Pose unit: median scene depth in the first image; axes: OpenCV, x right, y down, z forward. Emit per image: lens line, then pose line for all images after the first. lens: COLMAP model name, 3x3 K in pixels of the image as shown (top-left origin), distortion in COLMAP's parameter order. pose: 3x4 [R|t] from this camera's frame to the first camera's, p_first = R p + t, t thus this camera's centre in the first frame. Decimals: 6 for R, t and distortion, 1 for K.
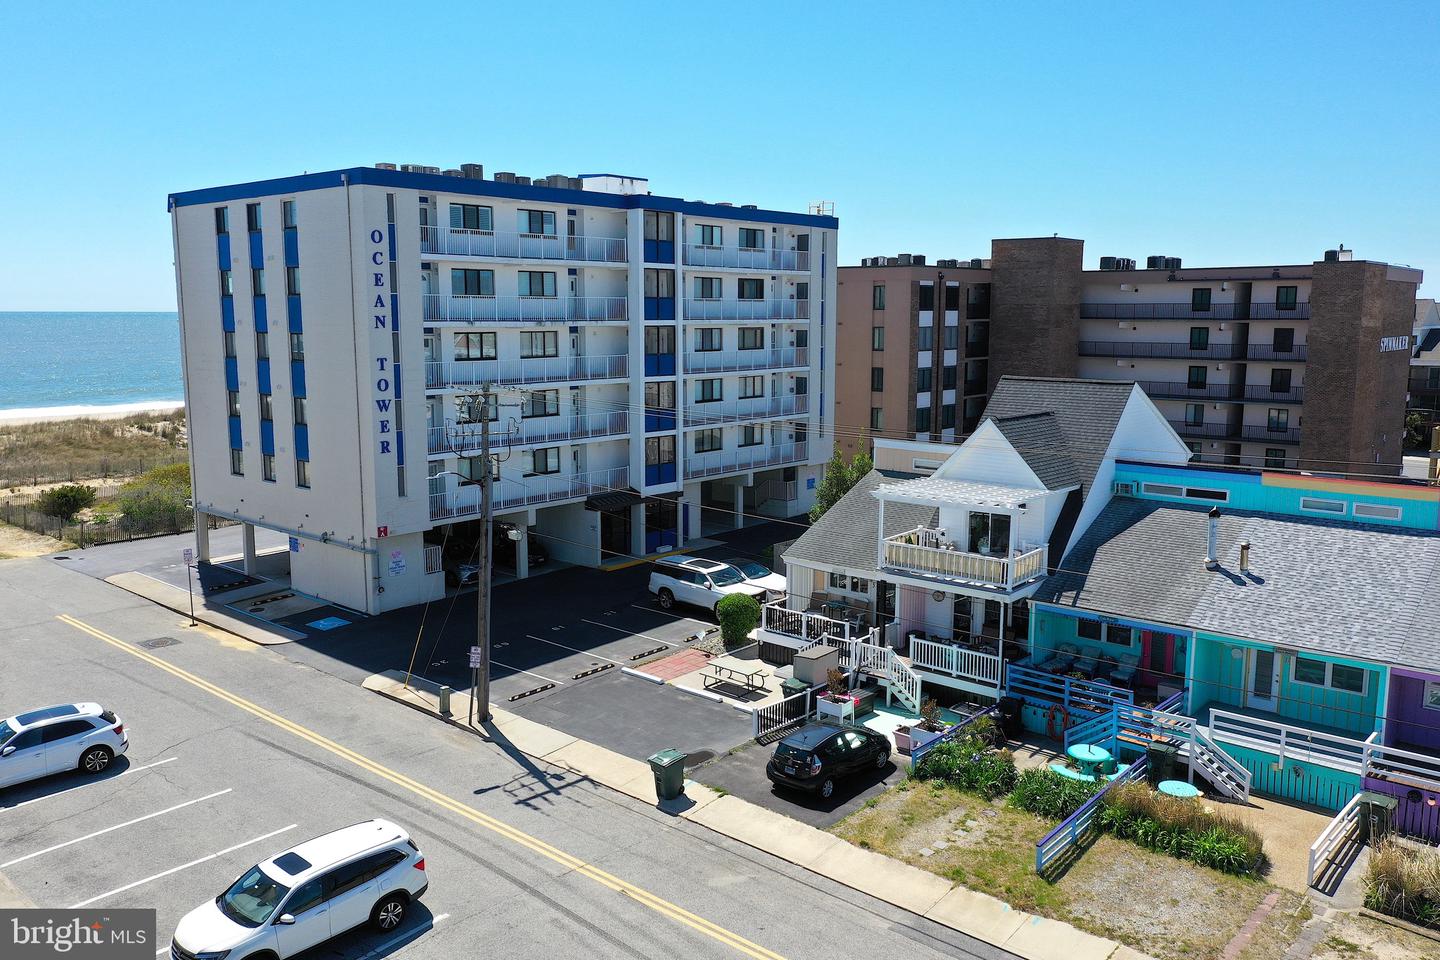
lens RADIAL K [[1142.2, 0, 722.3], [0, 1142.2, 477.0], [0, 0, 1]] dist [0.010473, -0.005541]
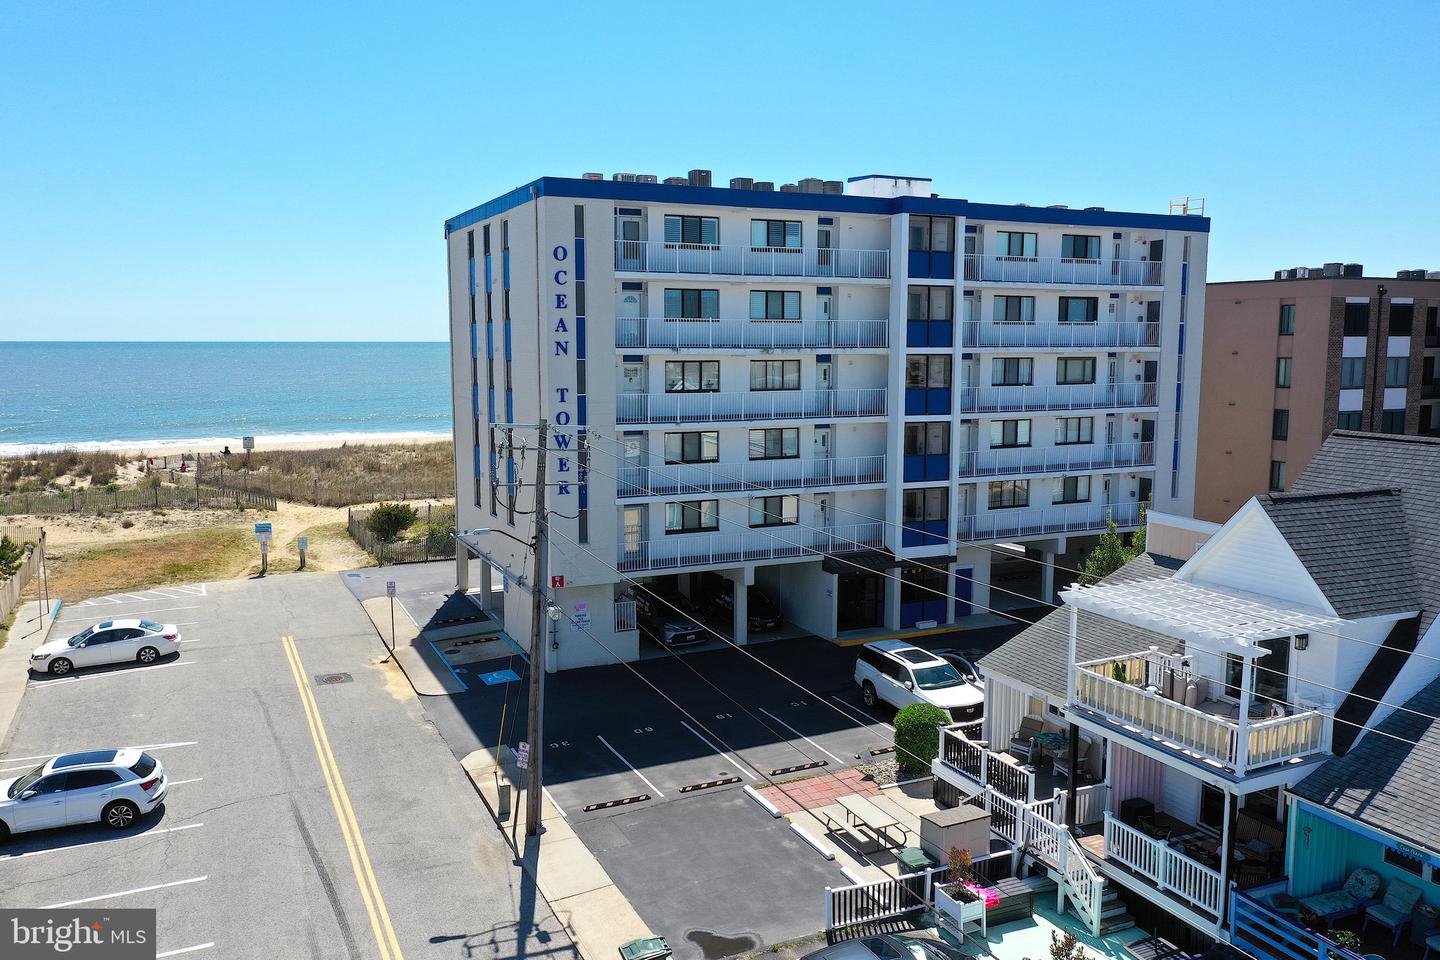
lens RADIAL K [[1142.2, 0, 722.3], [0, 1142.2, 478.8], [0, 0, 1]] dist [0.010473, -0.005541]
pose [[0.912390, 0.048425, -0.406447, 0.178706], [-0.058185, 0.998237, -0.011681, -0.029256], [0.405165, 0.034307, 0.913600, 0.227450]]
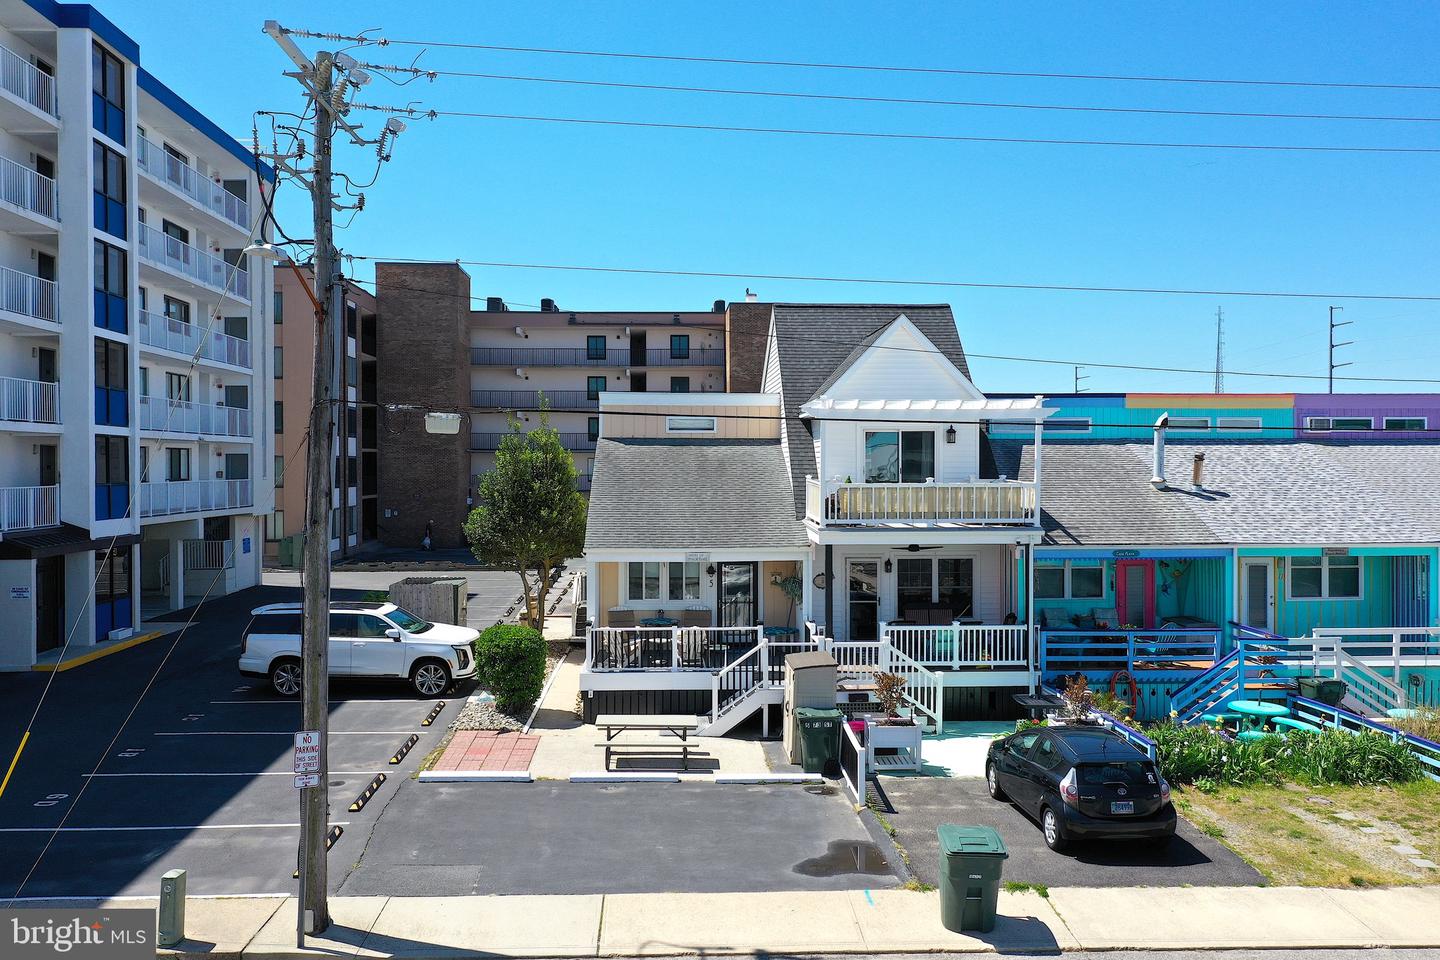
lens RADIAL K [[1142.2, 0, 722.3], [0, 1142.2, 481.1], [0, 0, 1]] dist [0.010473, -0.005541]
pose [[0.716856, -0.011751, 0.697122, -0.286863], [0.103052, 0.990662, -0.089270, 0.085795], [-0.689564, 0.135833, 0.711373, 0.466687]]
